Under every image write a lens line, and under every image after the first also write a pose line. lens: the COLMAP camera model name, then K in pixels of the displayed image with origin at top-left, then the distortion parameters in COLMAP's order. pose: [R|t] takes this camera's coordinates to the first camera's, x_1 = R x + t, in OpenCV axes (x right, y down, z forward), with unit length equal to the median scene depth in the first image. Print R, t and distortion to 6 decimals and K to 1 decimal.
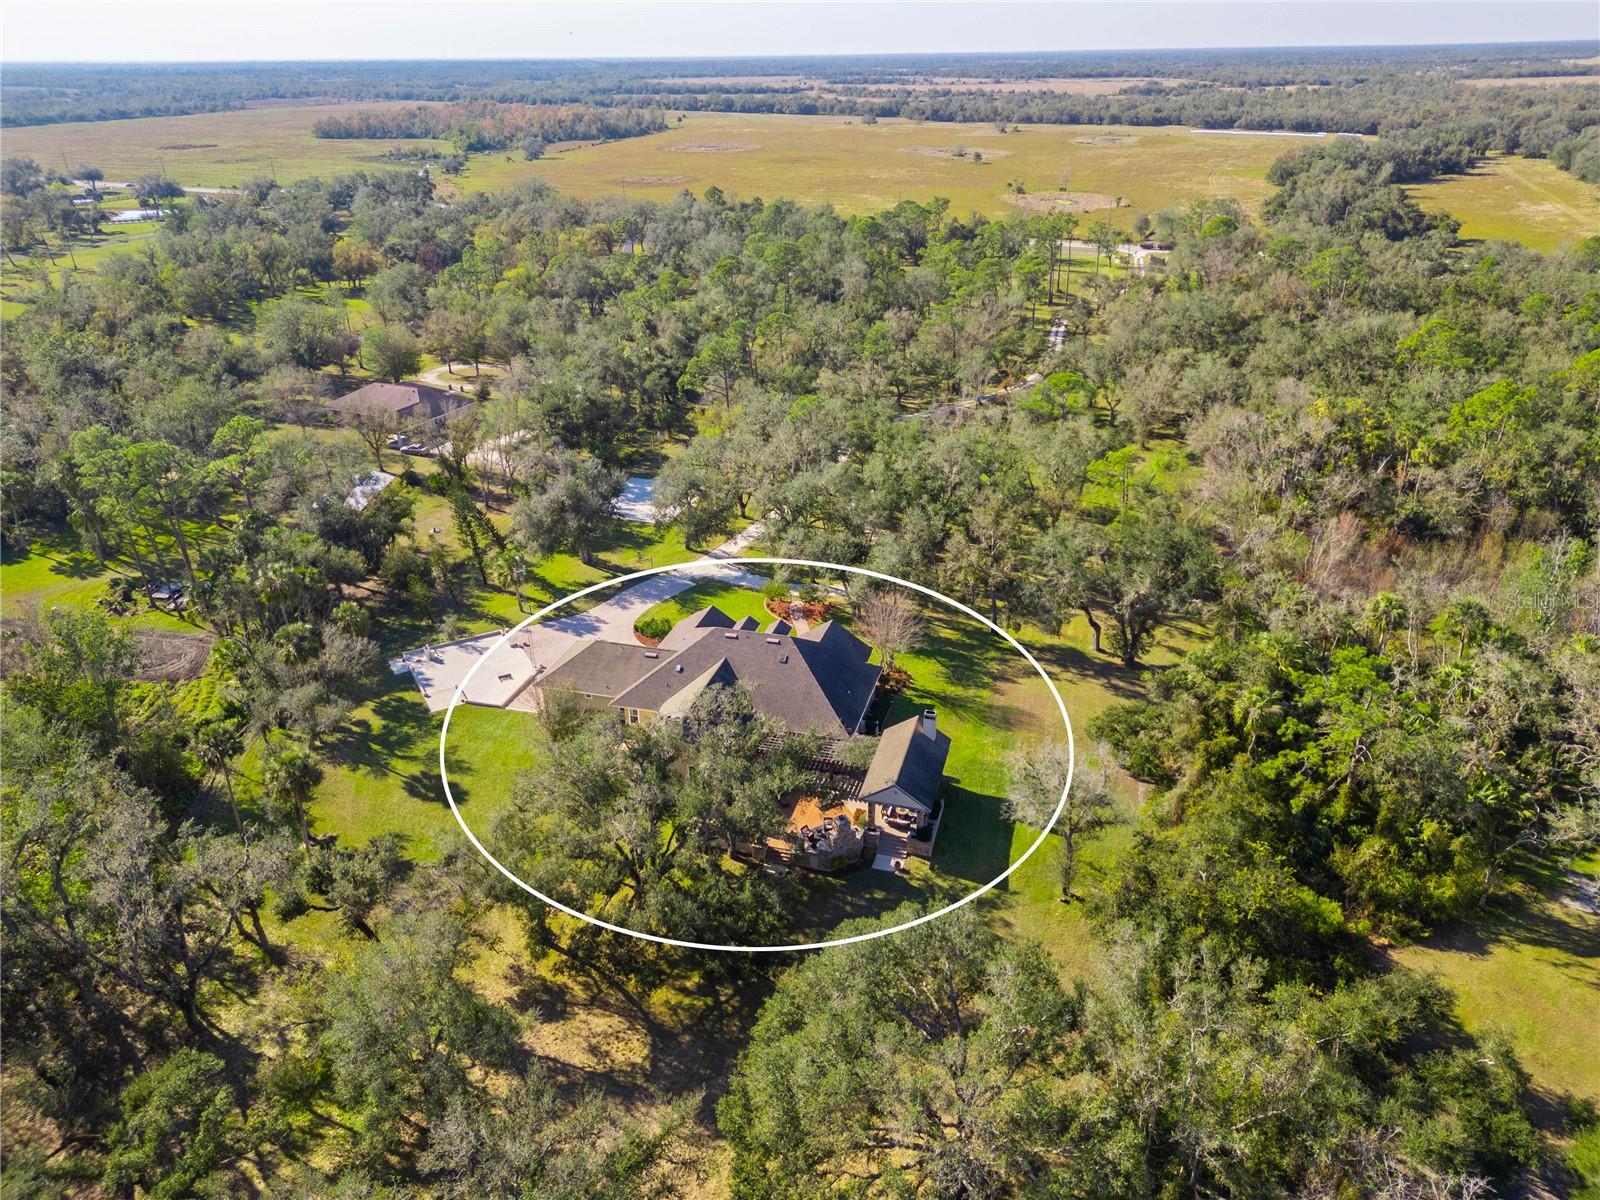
lens RADIAL K [[1123.7, 0, 800.0], [0, 1123.7, 600.0], [0, 0, 1]] dist [0.098049, -0.111449]
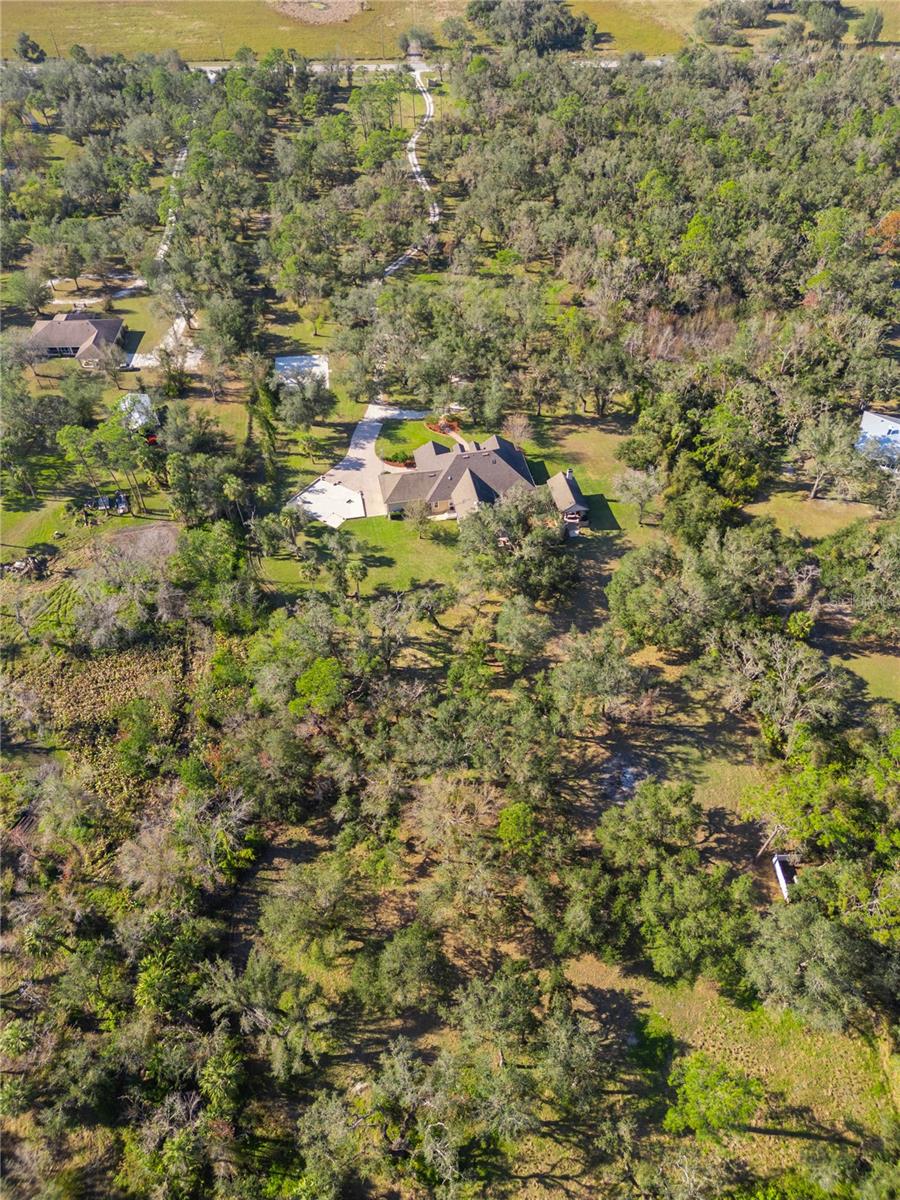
lens RADIAL K [[842.8, 0, 450.0], [0, 842.8, 600.0], [0, 0, 1]] dist [0.098049, -0.111449]
pose [[0.894572, -0.320810, 0.311161, -0.732018], [0.192543, 0.904951, 0.379461, -0.365835], [-0.403321, -0.279544, 0.871314, -0.525788]]
